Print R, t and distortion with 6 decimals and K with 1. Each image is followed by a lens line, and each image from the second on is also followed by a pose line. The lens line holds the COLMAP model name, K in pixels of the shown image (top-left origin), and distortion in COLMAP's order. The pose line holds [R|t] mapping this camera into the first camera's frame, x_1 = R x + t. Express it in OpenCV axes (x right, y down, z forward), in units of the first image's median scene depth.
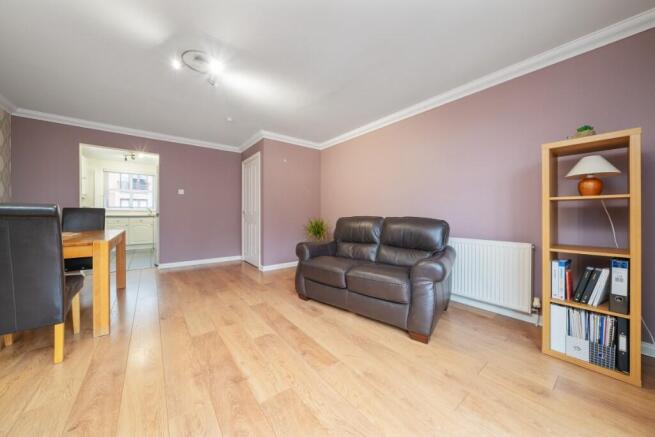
lens RADIAL K [[232.6, 0, 327.9], [0, 232.6, 213.7], [0, 0, 1]] dist [-0.006947, 0.000243]
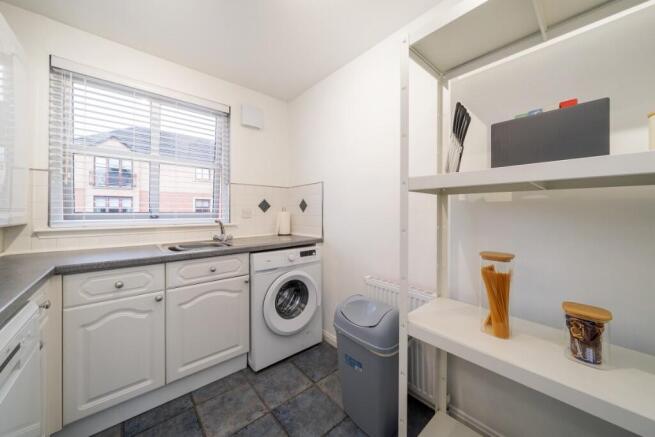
lens RADIAL K [[232.6, 0, 326.5], [0, 232.6, 210.4], [0, 0, 1]] dist [-0.006947, 0.000243]
pose [[0.997854, -0.006080, 0.065195, -0.467862], [0.006614, 0.999946, -0.007986, -0.020483], [-0.065143, 0.008400, 0.997841, 0.497732]]
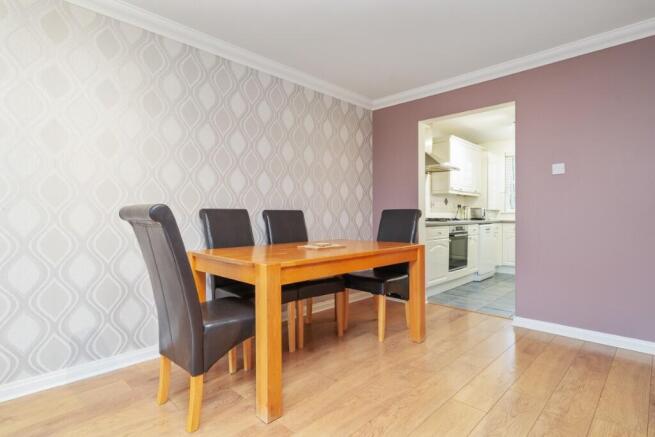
lens RADIAL K [[332.5, 0, 327.0], [0, 332.5, 217.2], [0, 0, 1]] dist [-0.000812, -0.000185]
pose [[0.130673, 0.002371, -0.991423, -0.025458], [0.000685, 0.999997, 0.002482, -0.001285], [0.991425, -0.001004, 0.130671, 0.221222]]
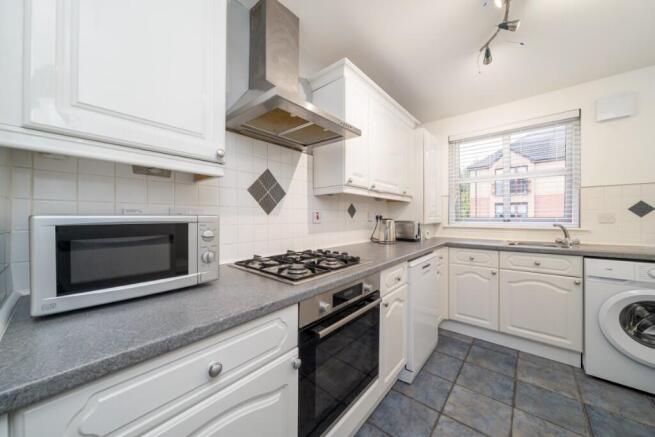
lens RADIAL K [[232.6, 0, 328.0], [0, 232.6, 219.8], [0, 0, 1]] dist [-0.006947, 0.000243]
pose [[0.205287, 0.002580, -0.978698, -0.375446], [0.003042, 0.999990, 0.003274, -0.019817], [0.978697, -0.003649, 0.205277, 0.445042]]
